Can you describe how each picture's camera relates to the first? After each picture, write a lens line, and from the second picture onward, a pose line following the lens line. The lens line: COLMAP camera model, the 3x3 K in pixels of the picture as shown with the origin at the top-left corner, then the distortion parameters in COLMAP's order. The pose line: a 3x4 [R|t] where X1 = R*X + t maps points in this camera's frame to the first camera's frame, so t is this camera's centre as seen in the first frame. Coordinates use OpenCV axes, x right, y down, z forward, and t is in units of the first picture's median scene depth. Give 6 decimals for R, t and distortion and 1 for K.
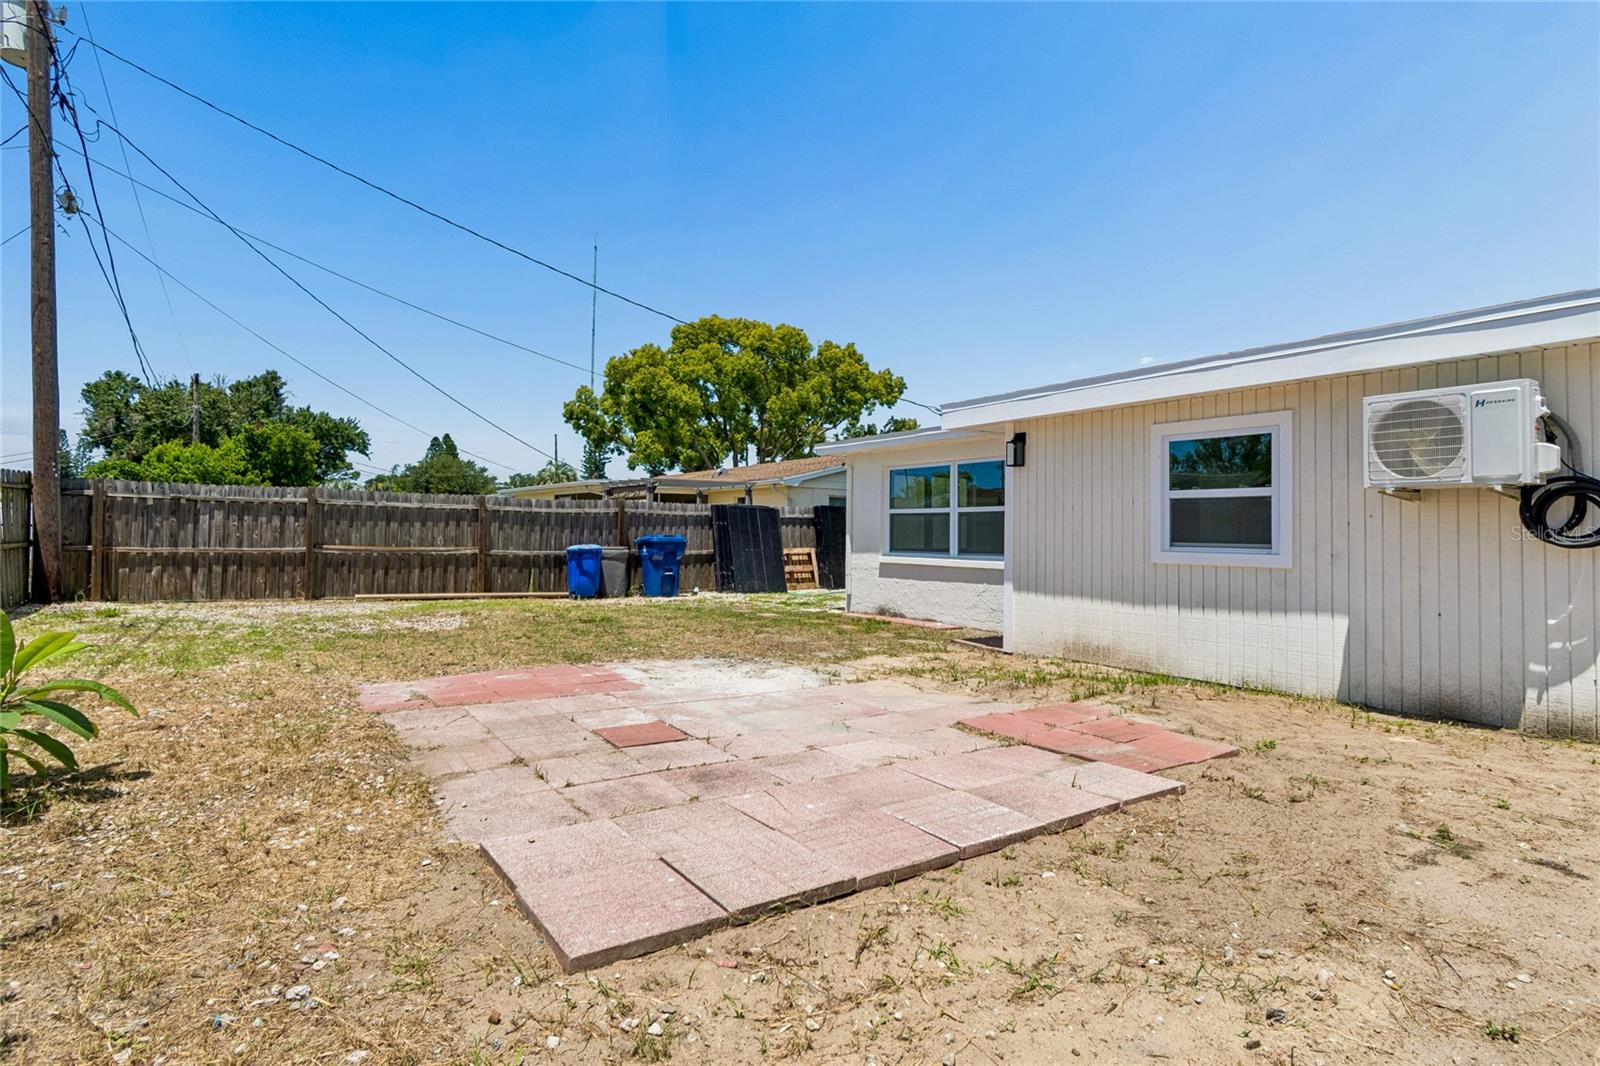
lens RADIAL K [[814.0, 0, 798.1], [0, 814.0, 525.6], [0, 0, 1]] dist [-0.001944, -0.000063]
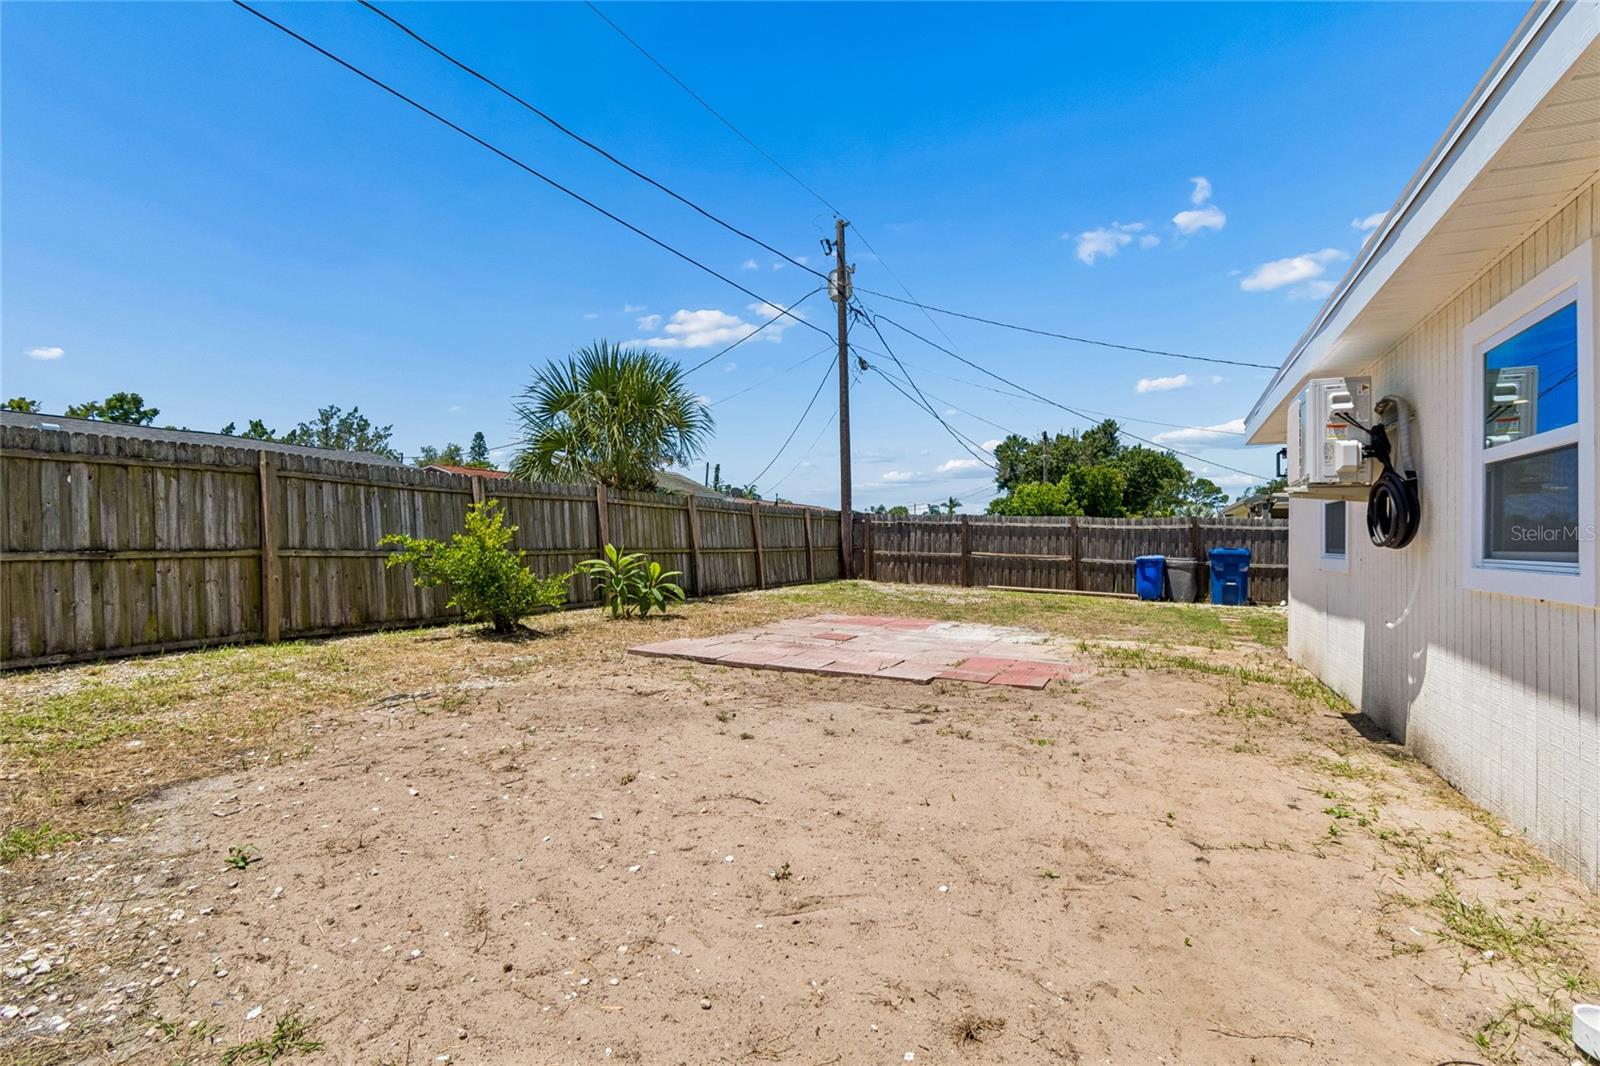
lens RADIAL K [[728.4, 0, 800.0], [0, 728.4, 533.0], [0, 0, 1]] dist [-0.000389, 0.000026]
pose [[0.539998, -0.007760, -0.841631, 0.365109], [-0.005578, 0.999903, -0.012798, 0.007298], [0.841648, 0.011605, 0.539902, -0.010164]]
